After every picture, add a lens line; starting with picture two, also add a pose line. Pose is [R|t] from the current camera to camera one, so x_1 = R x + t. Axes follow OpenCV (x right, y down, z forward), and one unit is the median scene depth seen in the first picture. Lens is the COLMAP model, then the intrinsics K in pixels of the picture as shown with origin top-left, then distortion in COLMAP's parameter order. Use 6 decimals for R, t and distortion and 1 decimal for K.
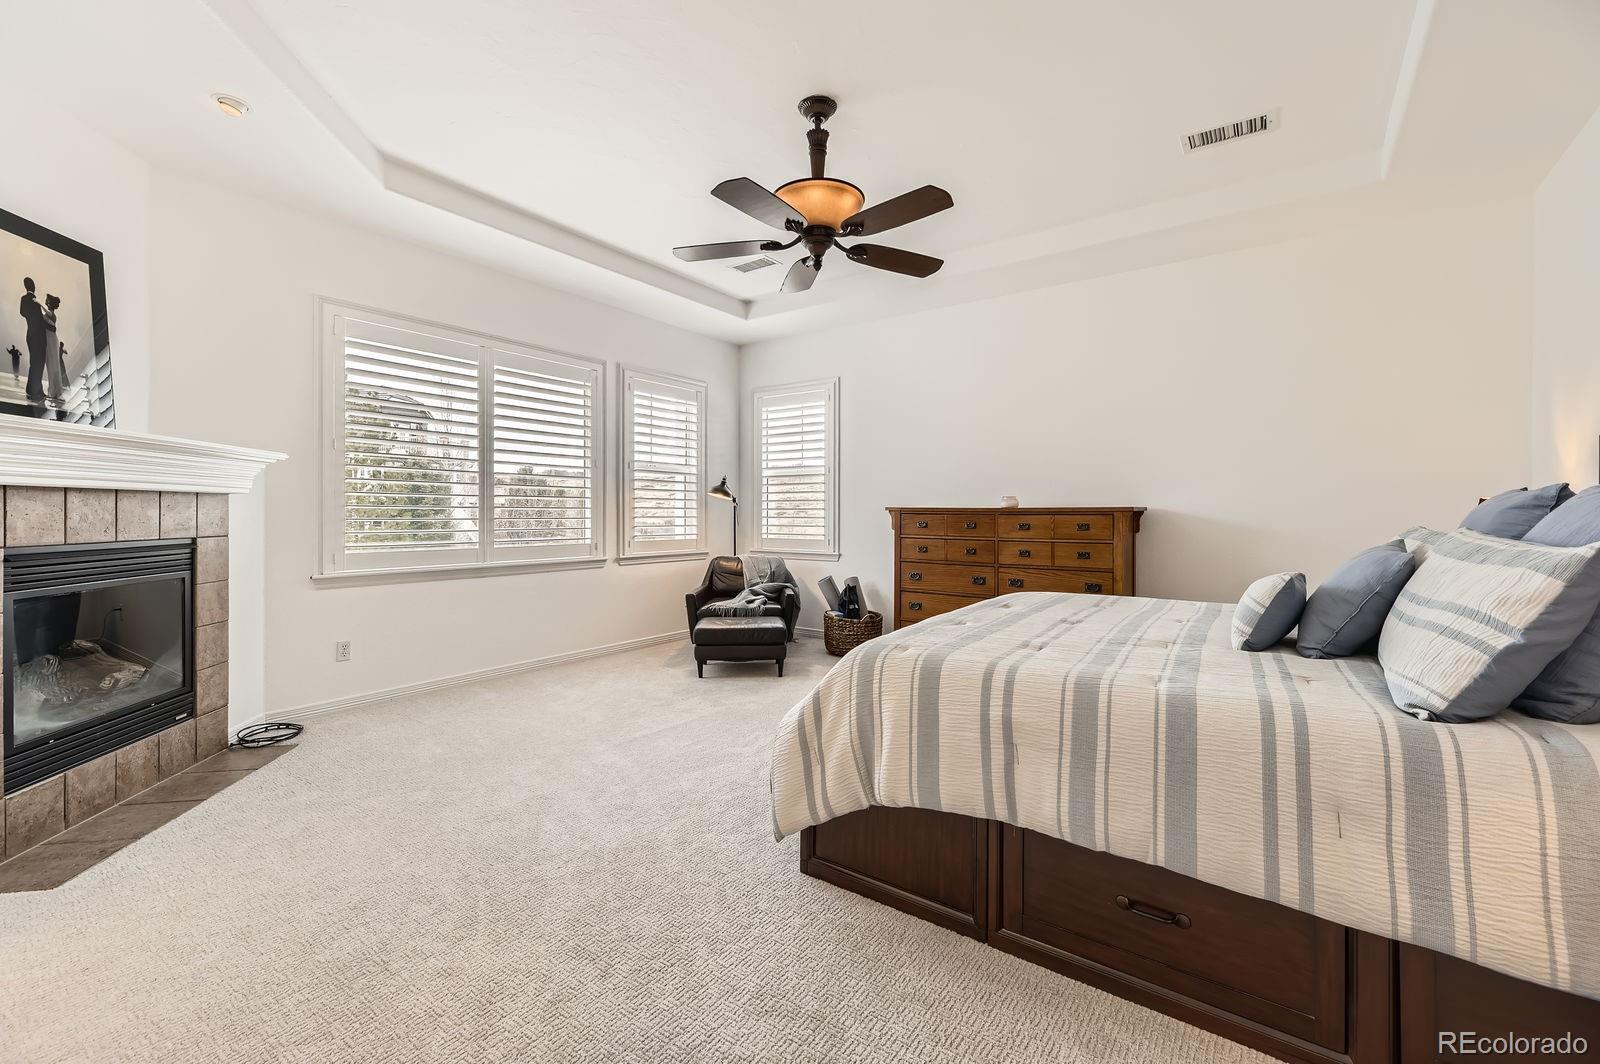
lens RADIAL K [[650.8, 0, 830.9], [0, 650.8, 512.4], [0, 0, 1]] dist [0.013051, -0.000107]
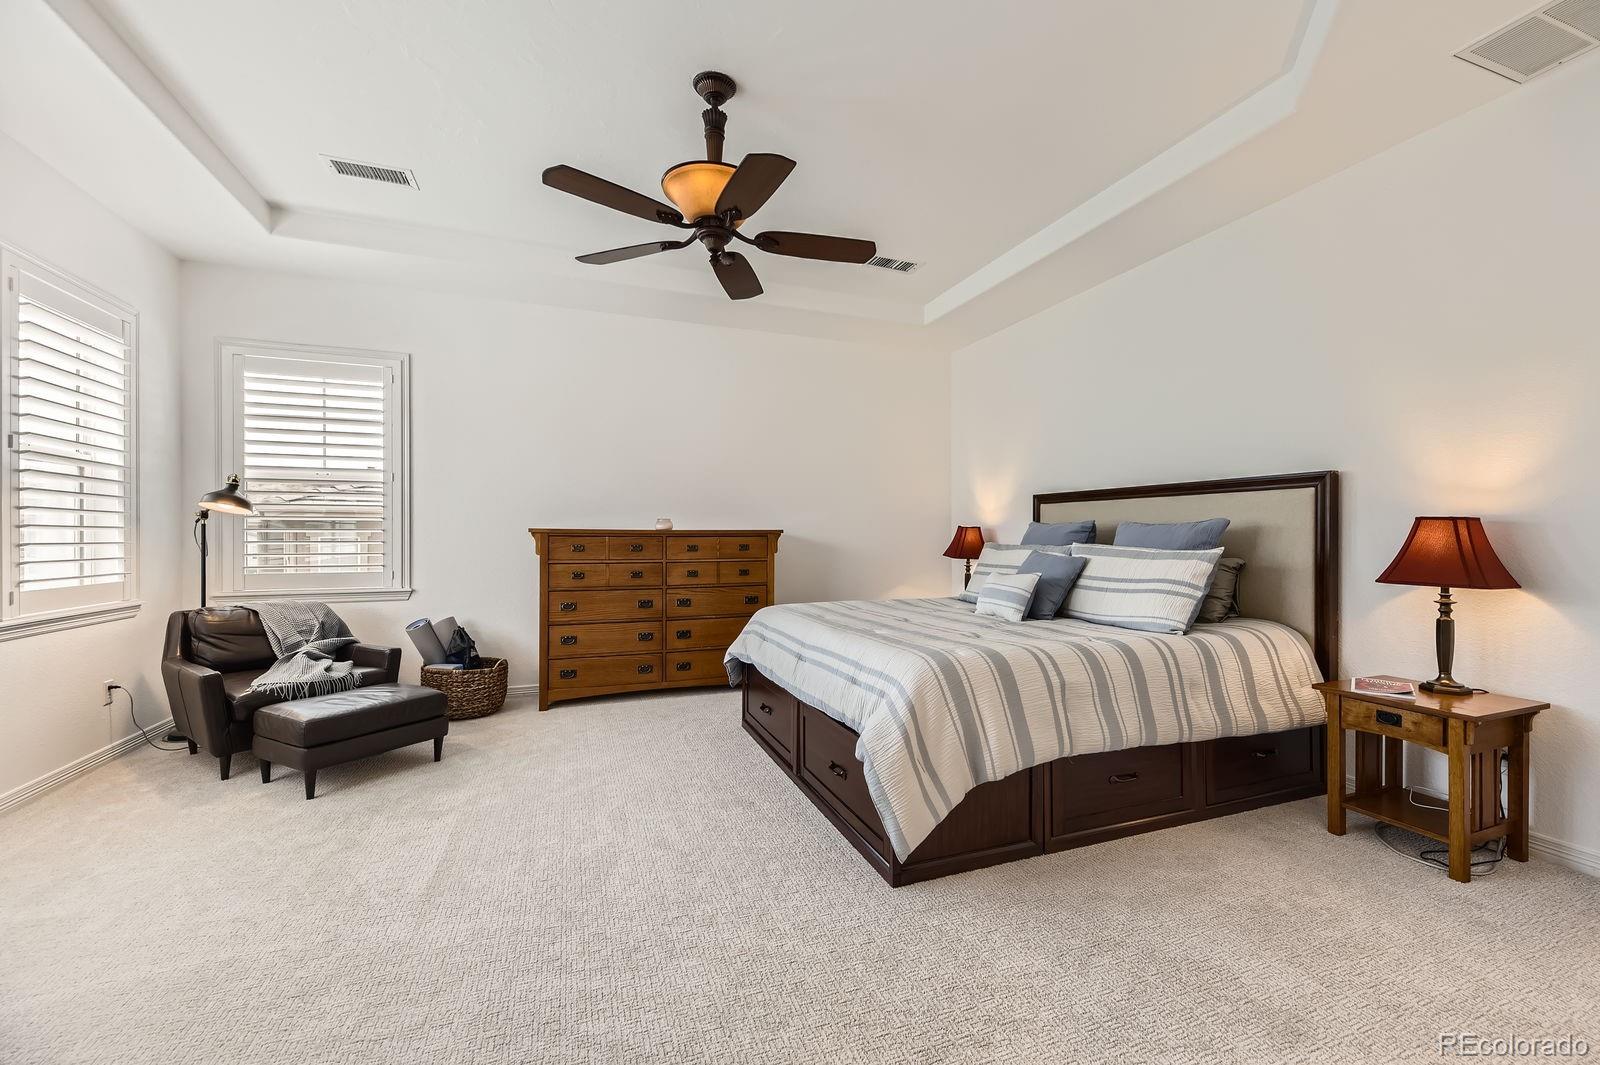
lens RADIAL K [[650.8, 0, 806.8], [0, 650.8, 533.4], [0, 0, 1]] dist [0.013051, -0.000107]
pose [[0.567768, 0.000918, 0.823188, -0.430650], [-0.000316, 1.000000, -0.000897, -0.000805], [-0.823189, 0.000249, 0.567768, 0.238159]]
